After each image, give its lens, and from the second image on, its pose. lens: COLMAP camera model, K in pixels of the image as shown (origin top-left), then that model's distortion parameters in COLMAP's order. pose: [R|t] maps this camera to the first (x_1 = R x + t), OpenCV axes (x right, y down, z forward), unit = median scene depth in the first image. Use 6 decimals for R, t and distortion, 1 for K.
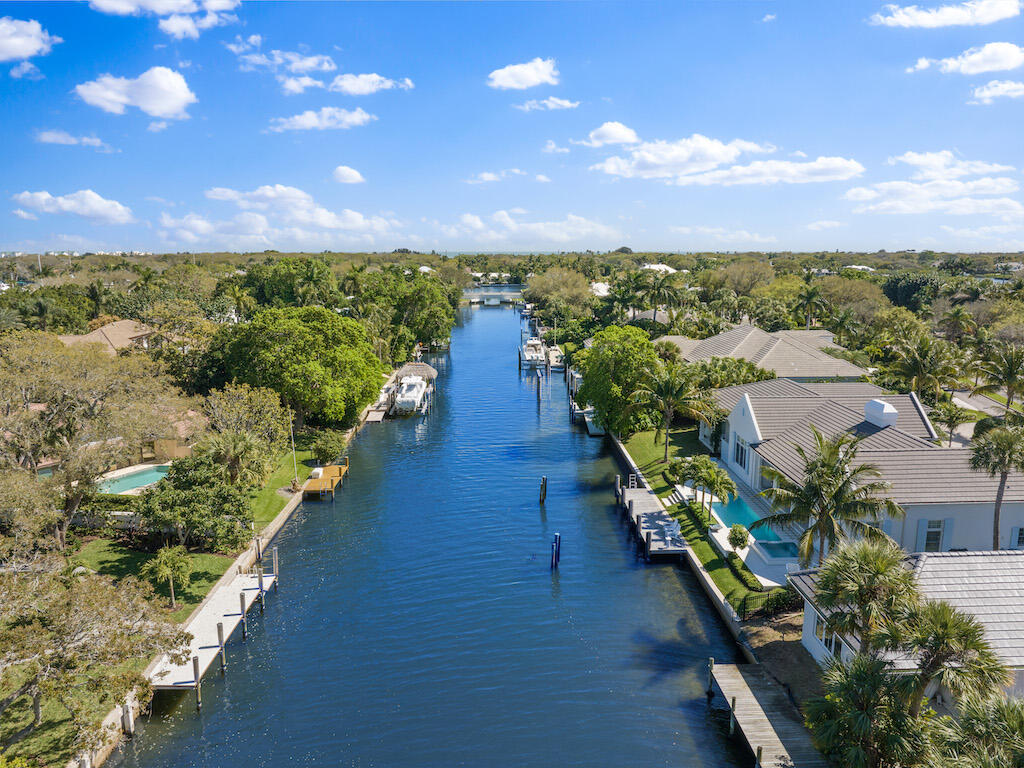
lens RADIAL K [[716.8, 0, 512.9], [0, 716.8, 381.2], [0, 0, 1]] dist [0.001417, -0.001219]
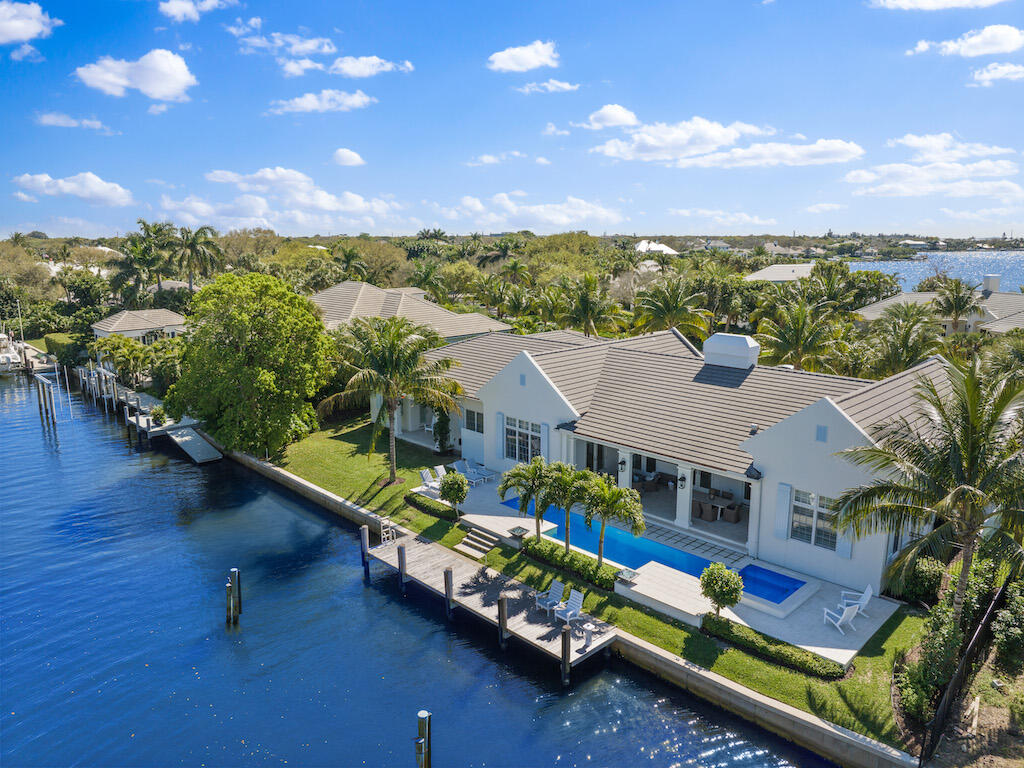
lens RADIAL K [[716.8, 0, 511.4], [0, 716.8, 382.5], [0, 0, 1]] dist [0.001417, -0.001219]
pose [[0.735355, -0.142195, 0.662597, -0.127200], [0.132297, 0.989048, 0.065428, 0.003240], [-0.664644, 0.039546, 0.746113, 0.574415]]
